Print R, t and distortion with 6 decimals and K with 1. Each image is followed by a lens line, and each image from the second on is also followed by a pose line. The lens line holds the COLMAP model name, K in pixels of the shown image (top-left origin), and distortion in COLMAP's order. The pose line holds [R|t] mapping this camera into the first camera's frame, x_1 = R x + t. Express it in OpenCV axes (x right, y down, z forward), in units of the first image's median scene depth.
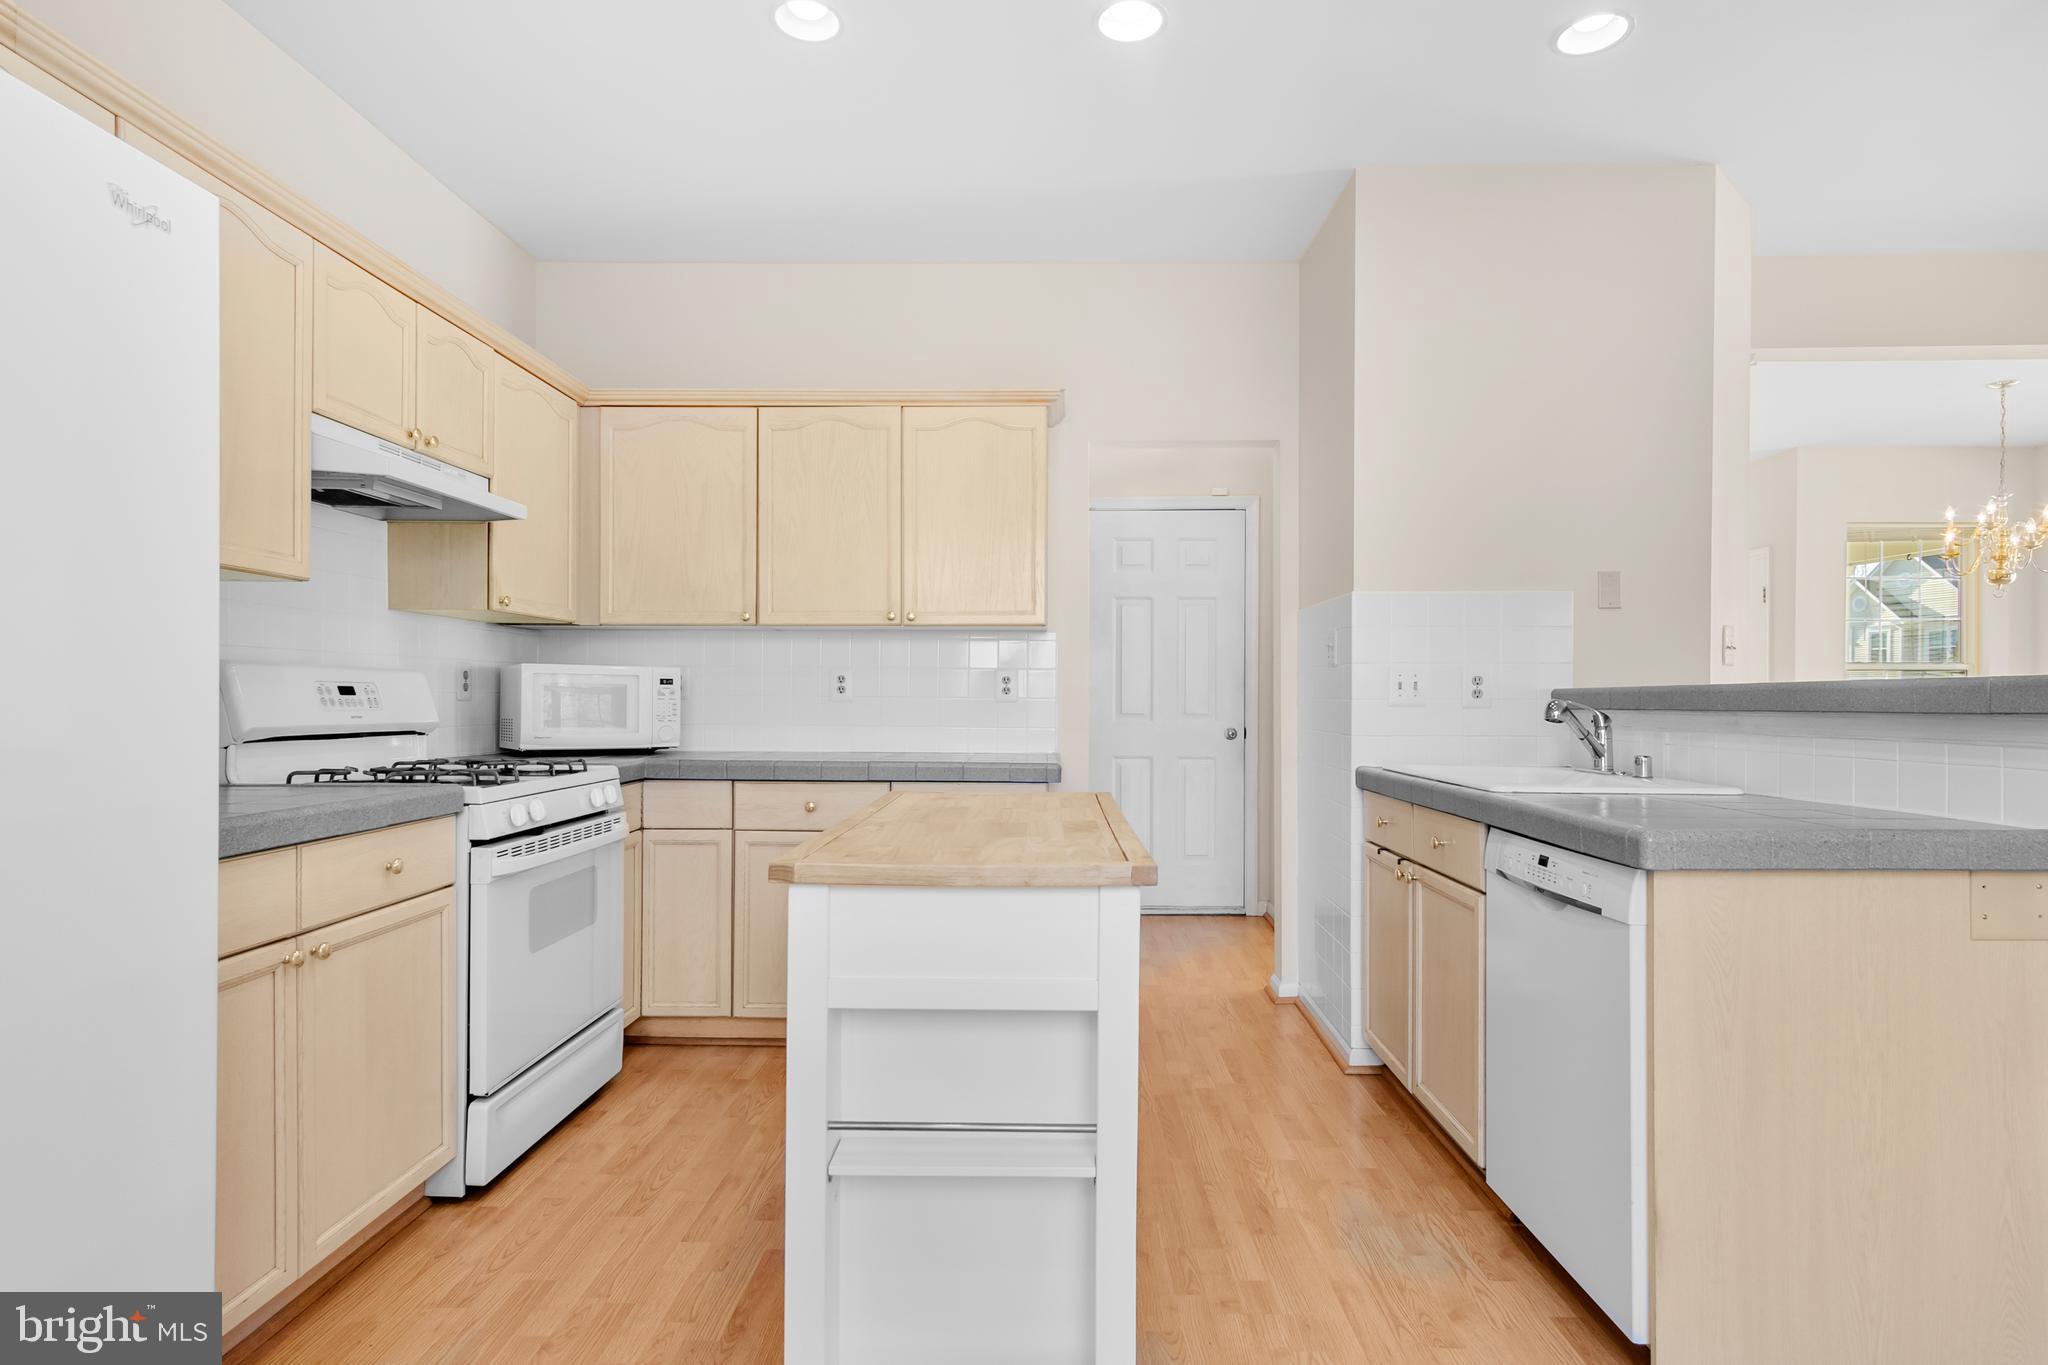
lens RADIAL K [[1089.2, 0, 1023.8], [0, 1089.2, 691.8], [0, 0, 1]] dist [0.011793, -0.000618]
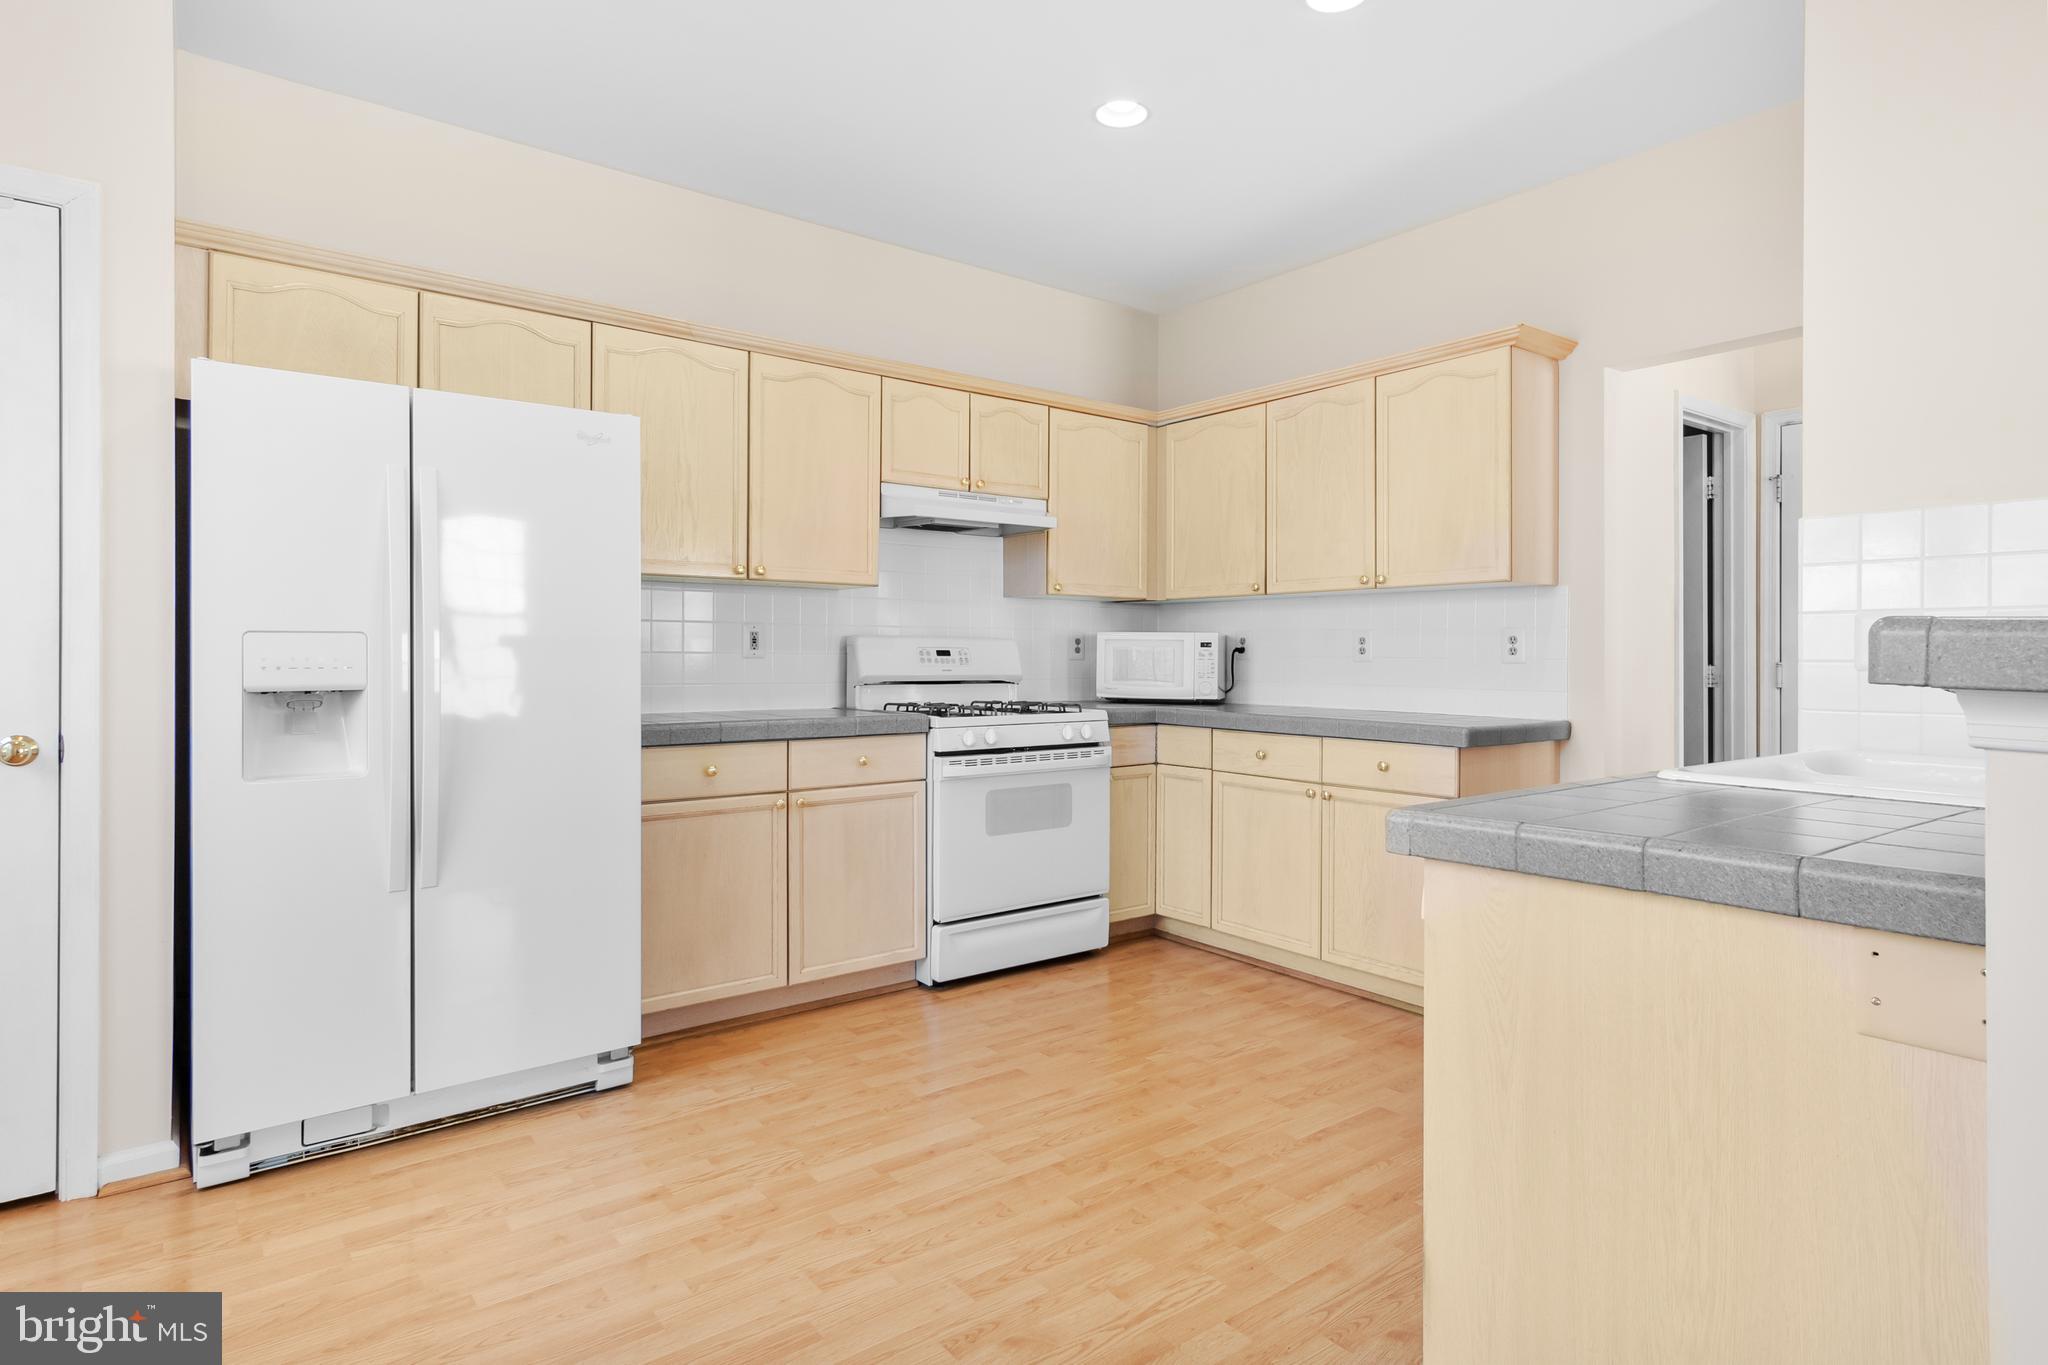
lens RADIAL K [[1089.2, 0, 1052.5], [0, 1089.2, 650.4], [0, 0, 1]] dist [0.011793, -0.000618]
pose [[0.638079, -0.004821, -0.769955, 0.592248], [0.002219, 0.999988, -0.004423, 0.002095], [0.769967, 0.001114, 0.638082, 0.127309]]
